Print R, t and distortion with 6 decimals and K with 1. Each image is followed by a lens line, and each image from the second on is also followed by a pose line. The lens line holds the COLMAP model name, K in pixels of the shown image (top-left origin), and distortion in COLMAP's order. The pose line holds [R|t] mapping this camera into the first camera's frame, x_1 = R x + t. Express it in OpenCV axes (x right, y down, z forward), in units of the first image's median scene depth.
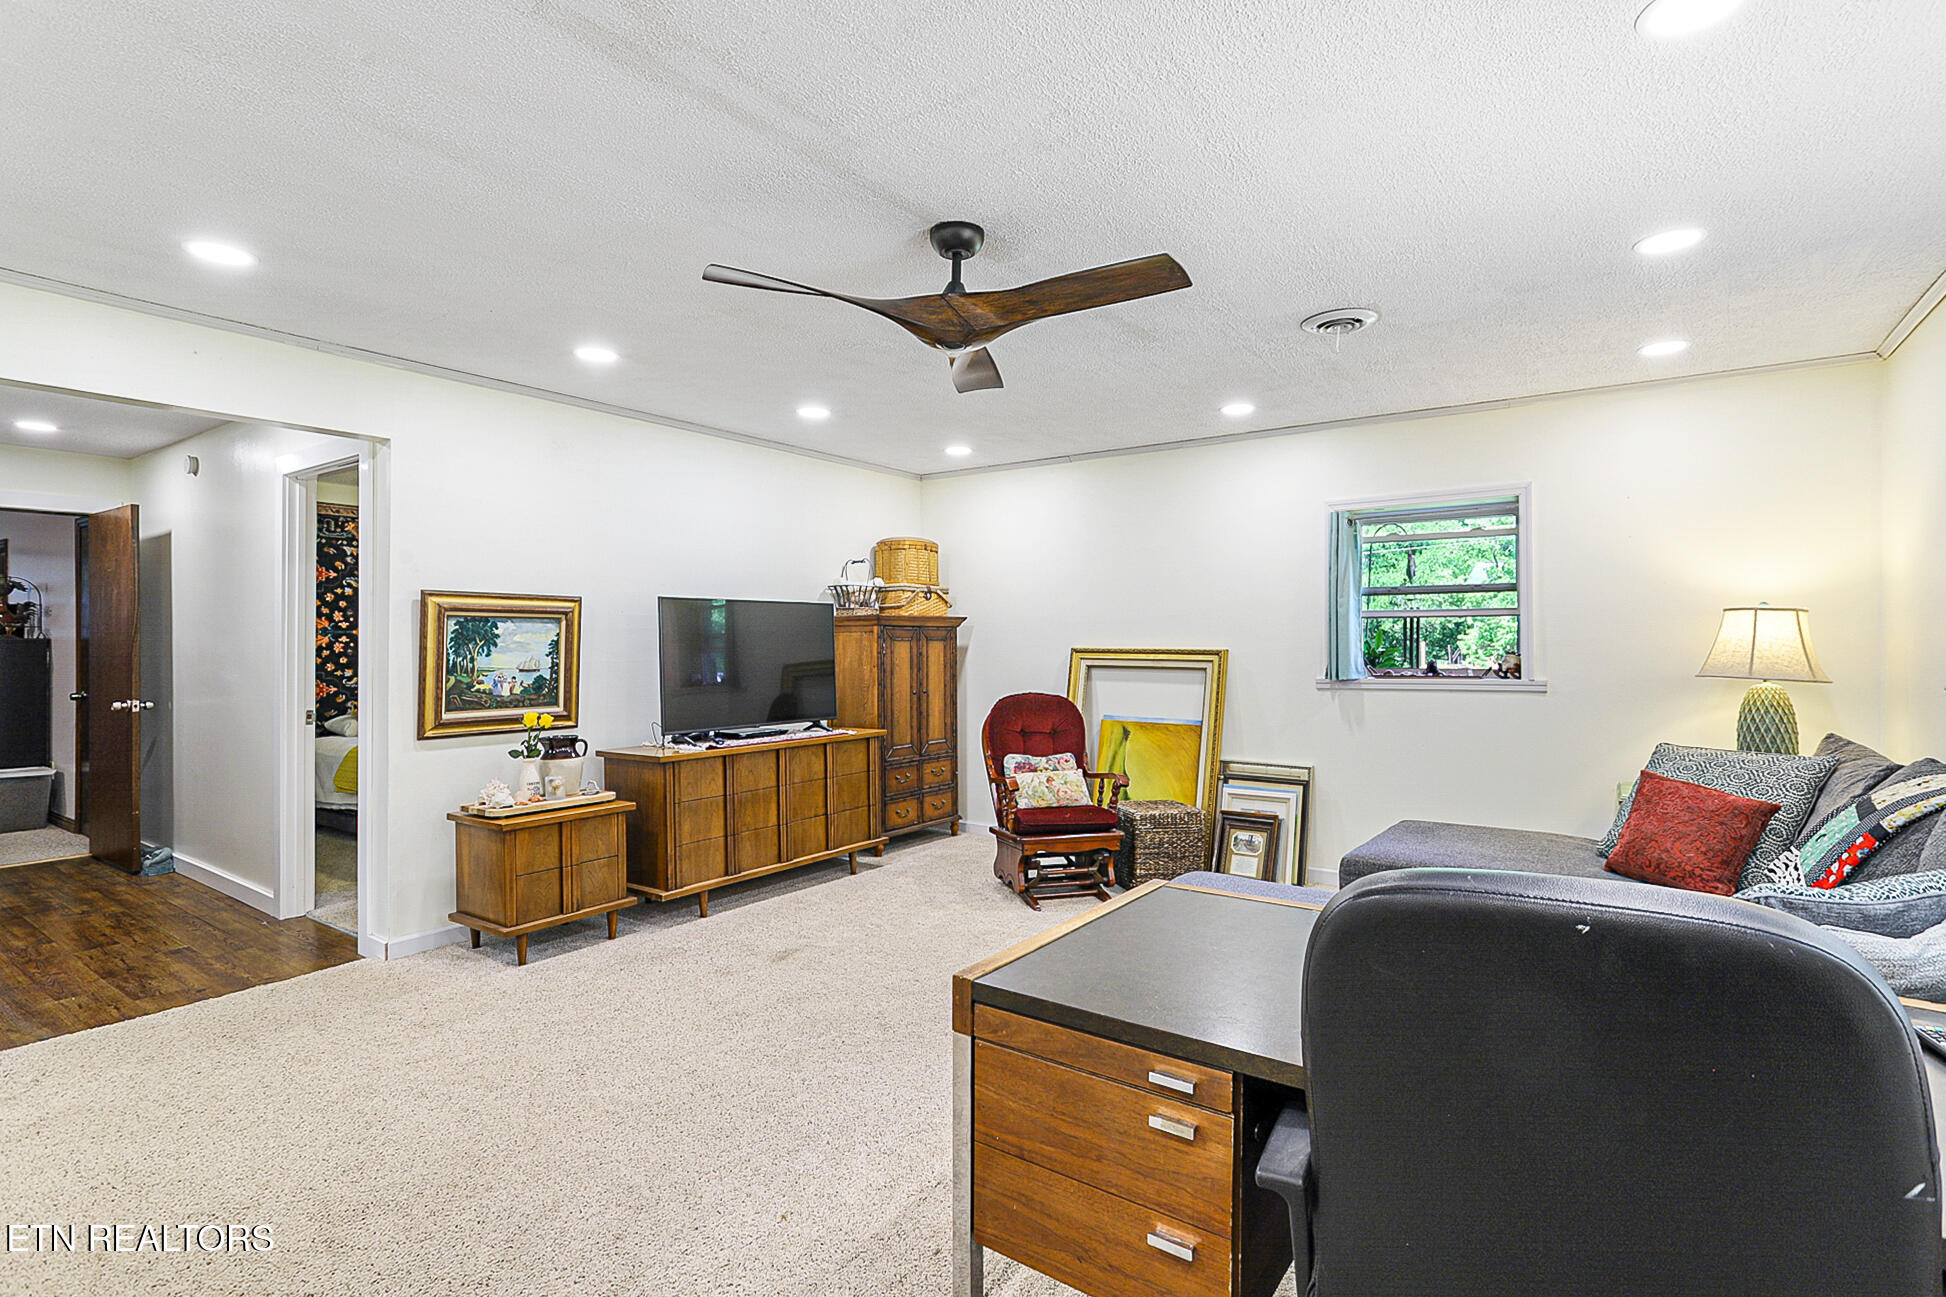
lens RADIAL K [[923.0, 0, 973.0], [0, 923.0, 648.5], [0, 0, 1]] dist [-0.030156, 0.000028]
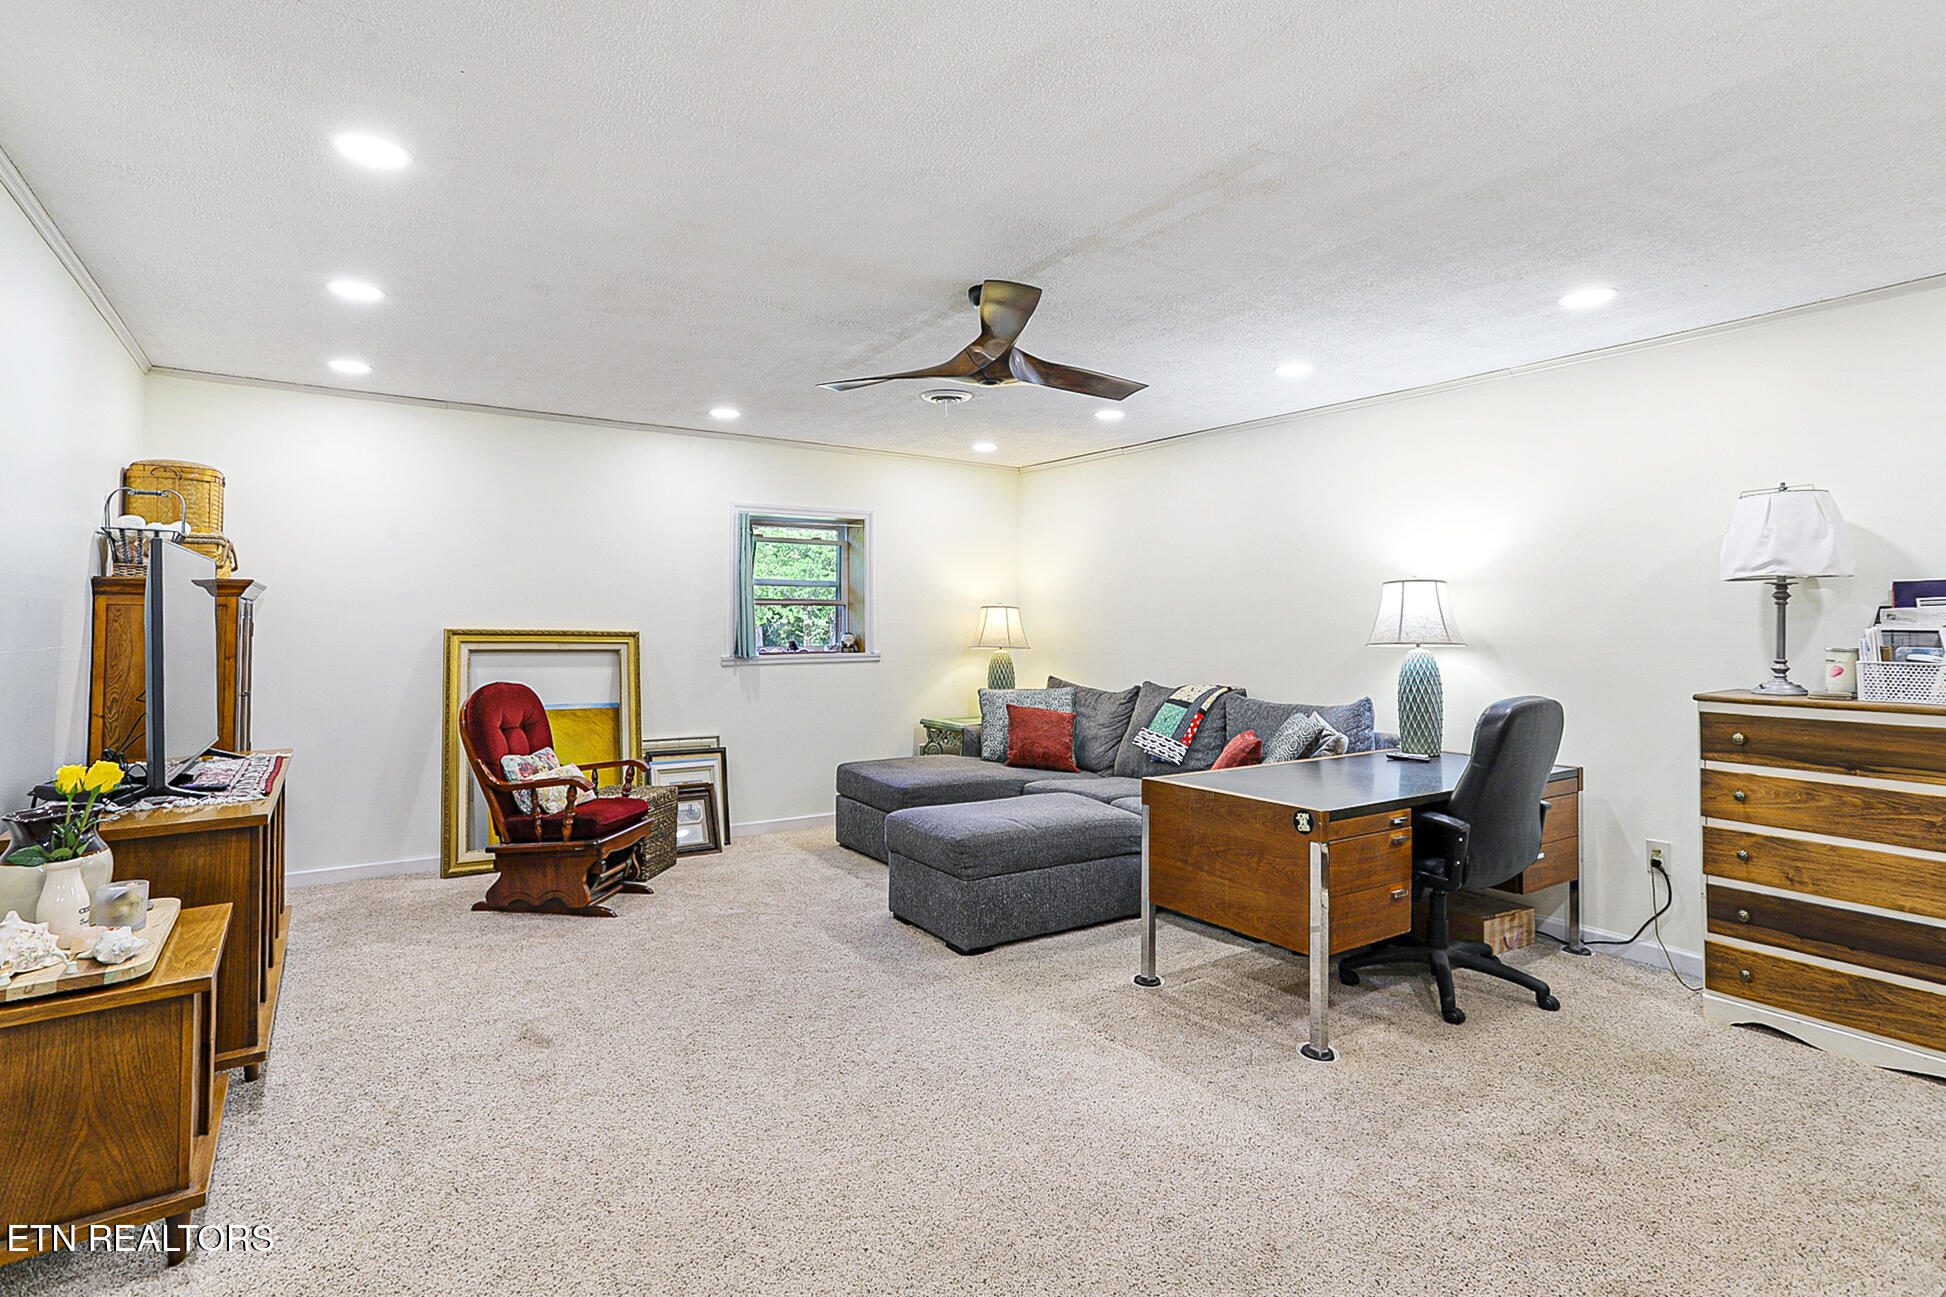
lens RADIAL K [[963.3, 0, 972.8], [0, 963.3, 599.8], [0, 0, 1]] dist [-0.001372, -0.000051]
pose [[0.359780, 0.026621, 0.932657, -0.633847], [-0.003089, 0.999621, -0.027341, -0.006226], [-0.933032, 0.006955, 0.359726, 0.286362]]
